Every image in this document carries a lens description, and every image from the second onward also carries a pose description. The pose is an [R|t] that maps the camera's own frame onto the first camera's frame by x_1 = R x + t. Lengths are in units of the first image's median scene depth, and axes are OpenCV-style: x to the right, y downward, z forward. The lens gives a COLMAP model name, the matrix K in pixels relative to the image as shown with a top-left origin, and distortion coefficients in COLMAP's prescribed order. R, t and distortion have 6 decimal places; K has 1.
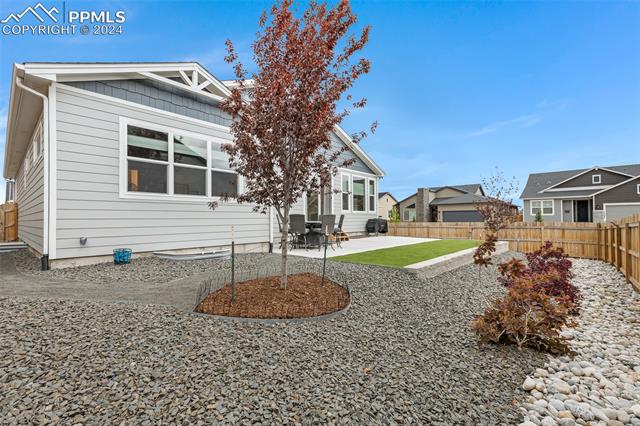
lens RADIAL K [[294.2, 0, 320.9], [0, 294.2, 215.0], [0, 0, 1]] dist [0.012491, -0.000456]
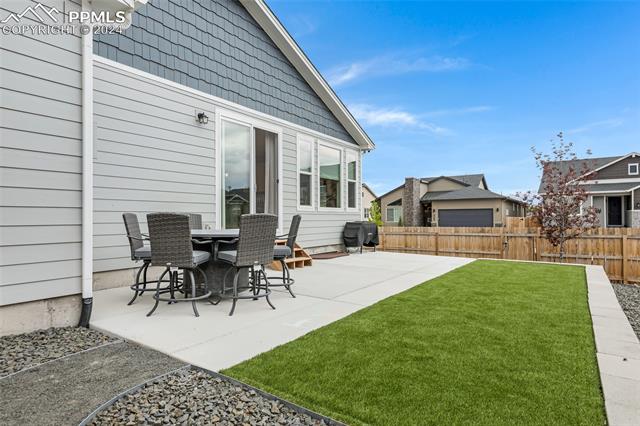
lens RADIAL K [[349.9, 0, 318.4], [0, 349.9, 216.6], [0, 0, 1]] dist [0.002408, 0.000328]
pose [[0.993255, 0.004291, 0.115868, 0.030209], [-0.005200, 0.999958, 0.007541, -0.001996], [-0.115831, -0.008093, 0.993236, 0.325490]]
